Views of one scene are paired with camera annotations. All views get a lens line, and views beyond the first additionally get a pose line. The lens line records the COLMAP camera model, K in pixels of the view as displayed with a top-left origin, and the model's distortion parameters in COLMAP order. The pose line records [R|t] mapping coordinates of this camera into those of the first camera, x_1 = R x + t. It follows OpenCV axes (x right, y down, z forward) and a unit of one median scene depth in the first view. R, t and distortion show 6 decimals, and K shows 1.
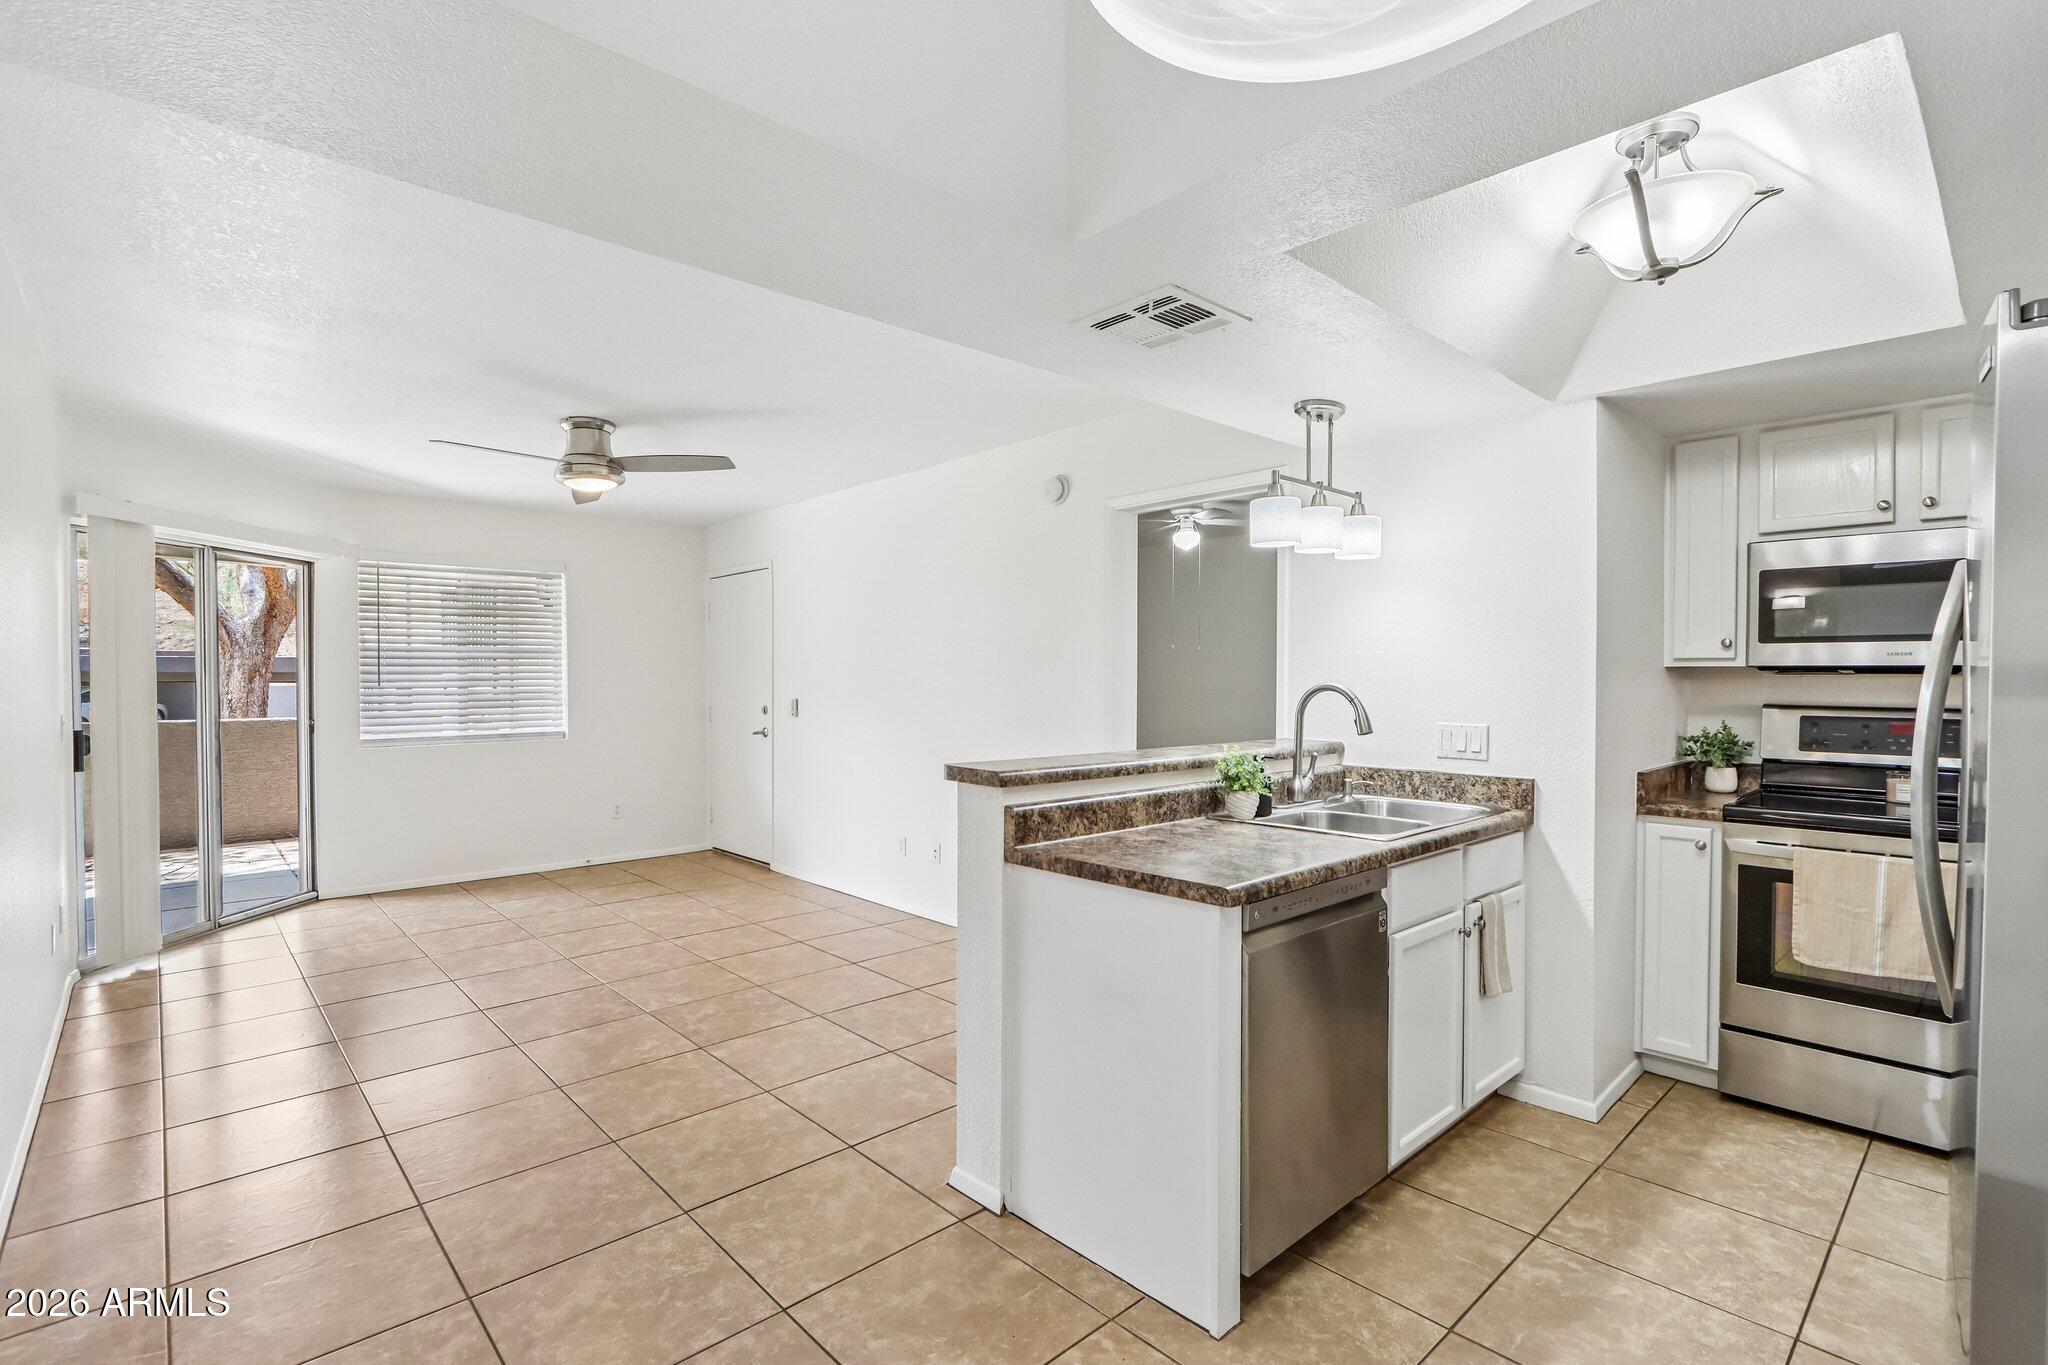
lens RADIAL K [[955.8, 0, 1002.0], [0, 955.8, 691.0], [0, 0, 1]] dist [-0.010045, 0.001684]
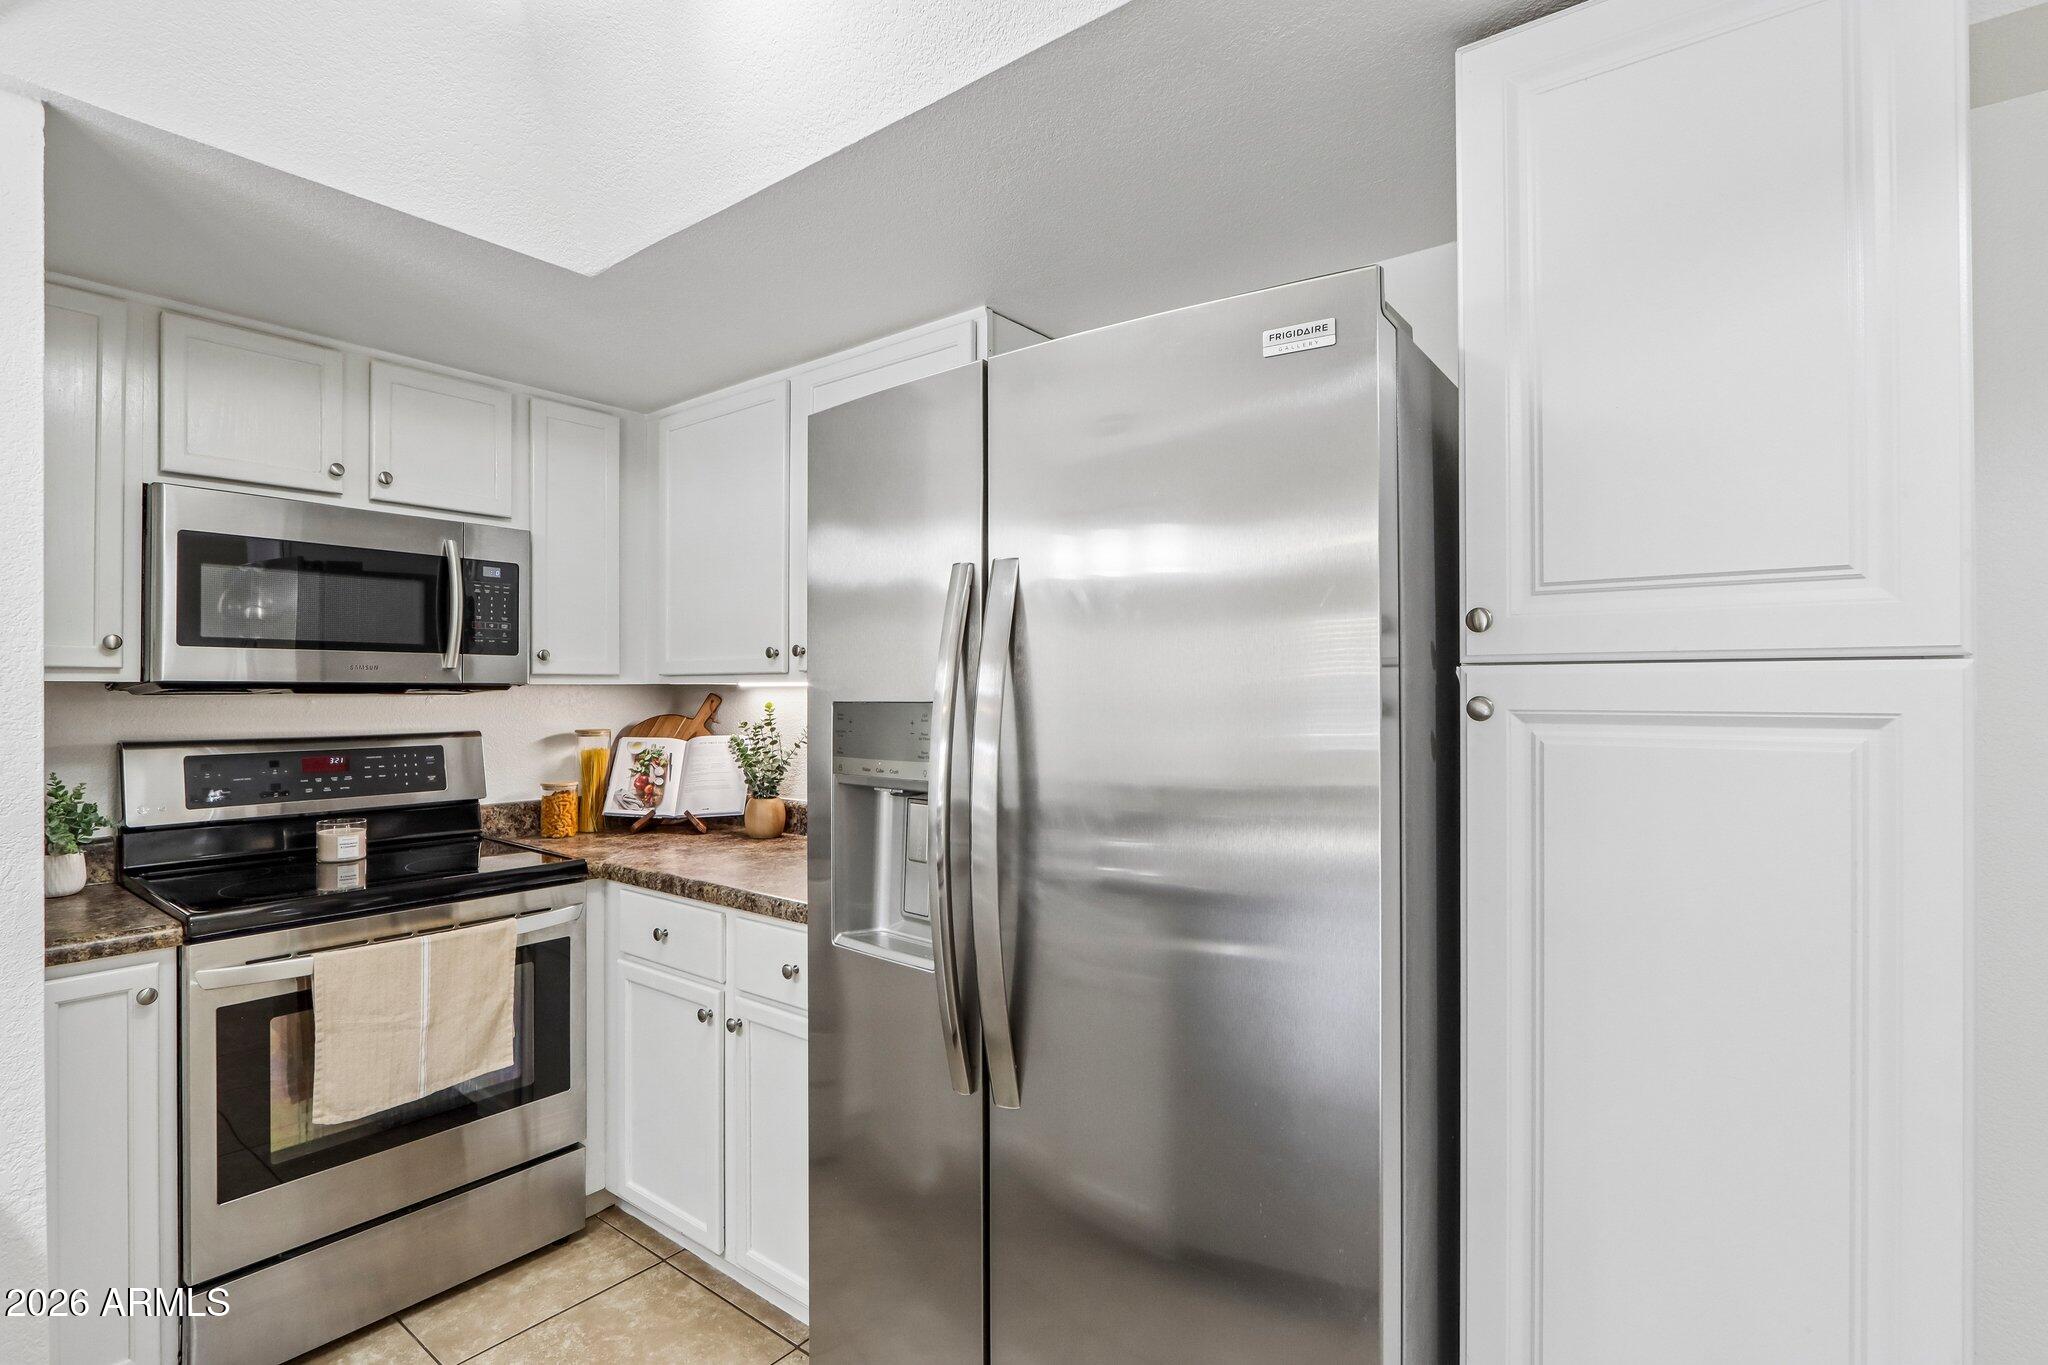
lens RADIAL K [[1004.3, 0, 1011.4], [0, 1004.3, 682.8], [0, 0, 1]] dist [-0.007672, -0.001016]
pose [[-0.152384, 0.006440, 0.988300, 0.057897], [0.020528, 0.999784, -0.003350, -0.010781], [-0.988108, 0.019778, -0.152484, 0.509604]]
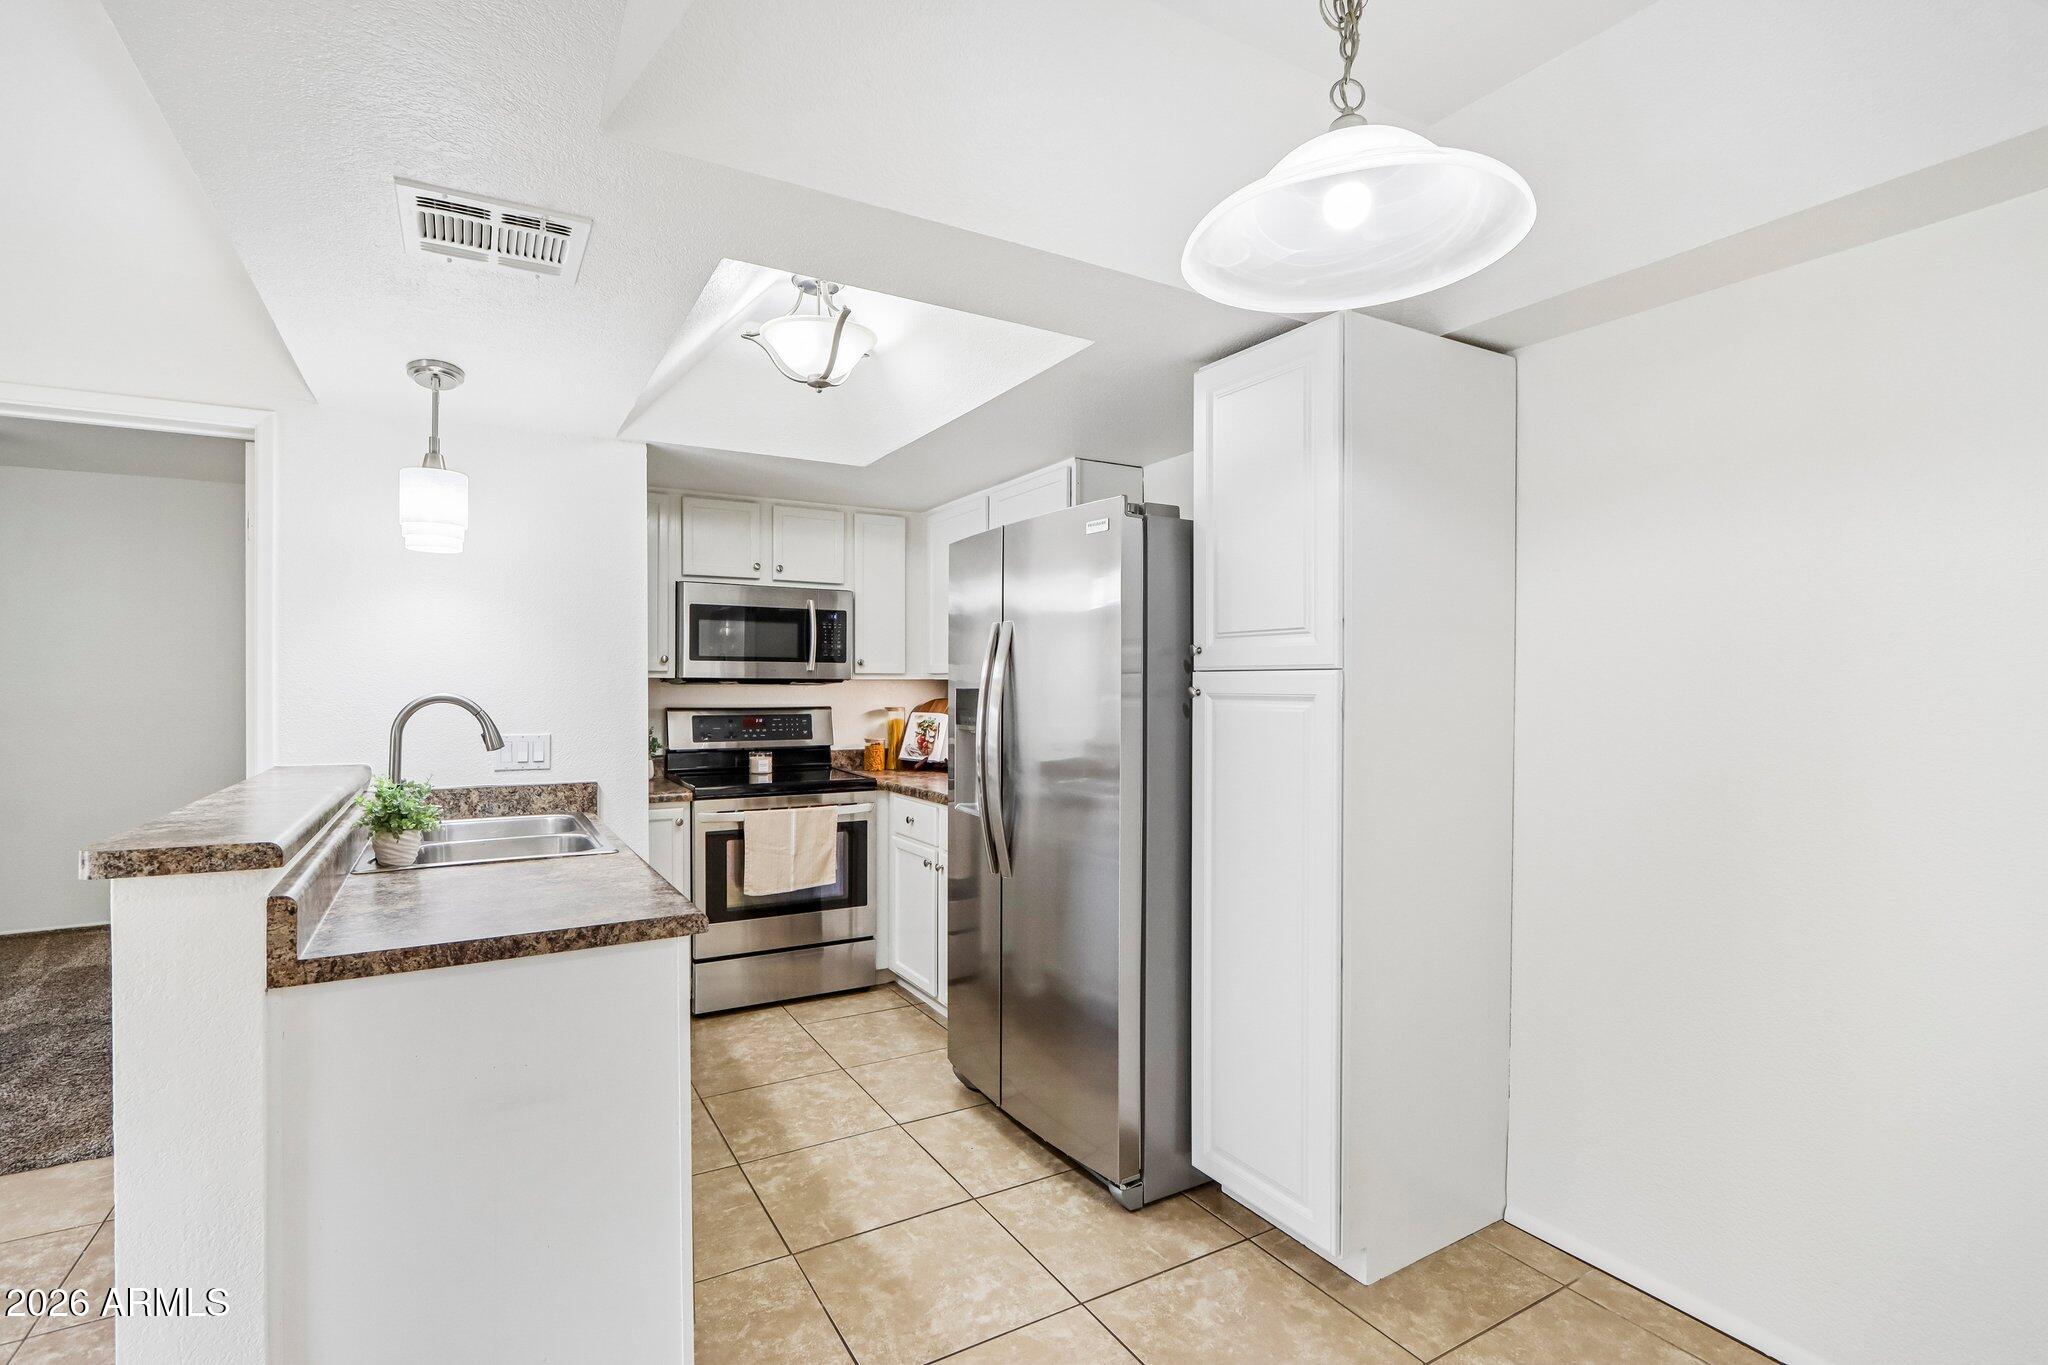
lens RADIAL K [[955.8, 0, 979.9], [0, 955.8, 689.2], [0, 0, 1]] dist [-0.010045, 0.001684]
pose [[0.238463, -0.005274, 0.971137, -0.337733], [0.016658, 0.999860, 0.001339, -0.005538], [-0.971009, 0.015858, 0.238518, 0.281842]]
